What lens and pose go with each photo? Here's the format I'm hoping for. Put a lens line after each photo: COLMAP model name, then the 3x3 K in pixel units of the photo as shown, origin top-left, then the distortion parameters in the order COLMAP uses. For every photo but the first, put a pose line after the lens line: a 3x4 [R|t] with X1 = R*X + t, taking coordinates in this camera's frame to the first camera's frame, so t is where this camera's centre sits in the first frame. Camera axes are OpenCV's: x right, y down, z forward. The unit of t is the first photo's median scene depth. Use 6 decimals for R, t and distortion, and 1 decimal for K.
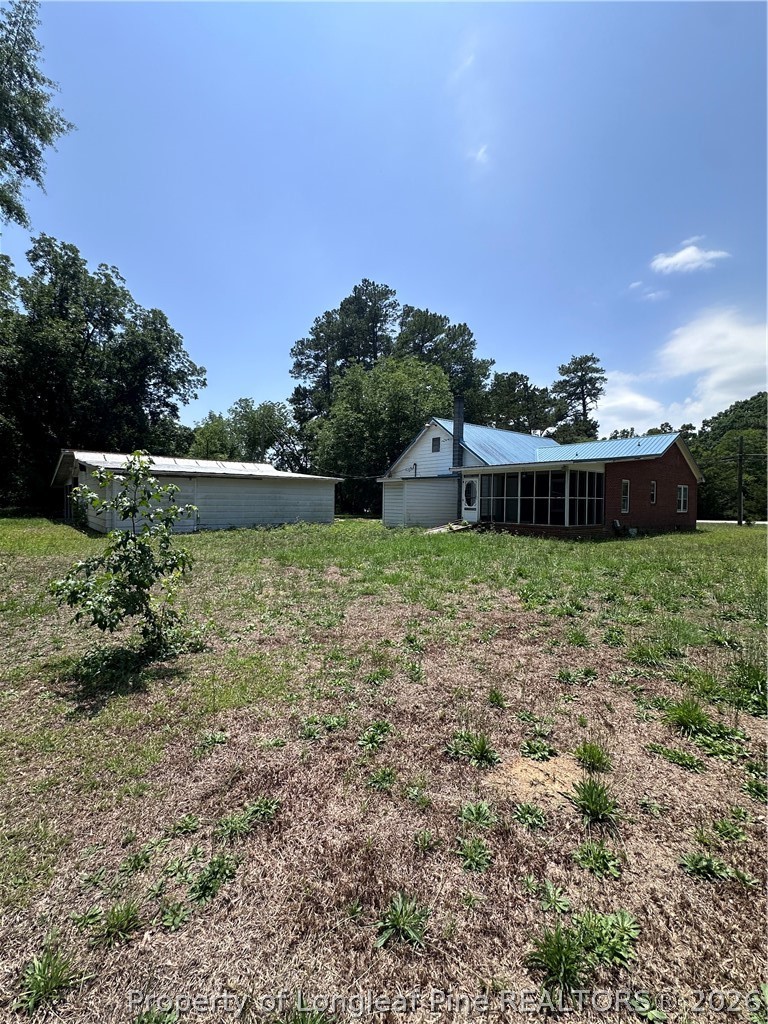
lens RADIAL K [[445.5, 0, 387.8], [0, 445.5, 511.7], [0, 0, 1]] dist [-0.005195, -0.000607]
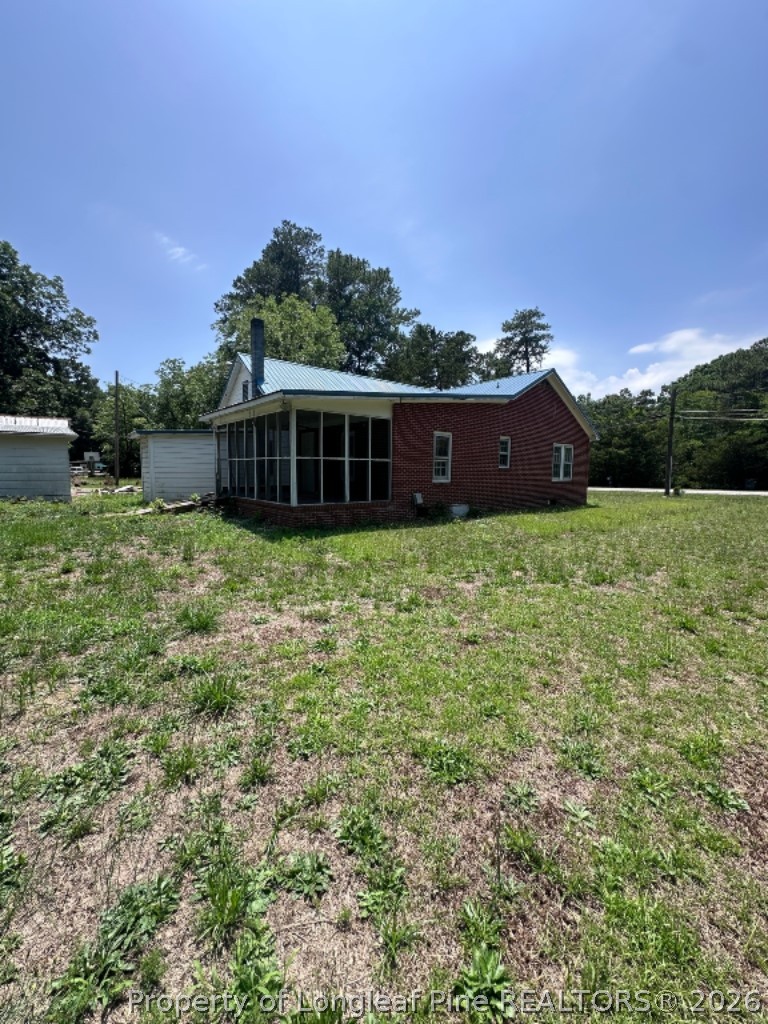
lens RADIAL K [[407.4, 0, 386.5], [0, 407.4, 509.8], [0, 0, 1]] dist [-0.001662, 0.000234]
pose [[0.999988, -0.000444, 0.004791, 0.165226], [0.000075, 0.997048, 0.076778, -0.001028], [-0.004811, -0.076777, 0.997037, 0.143471]]
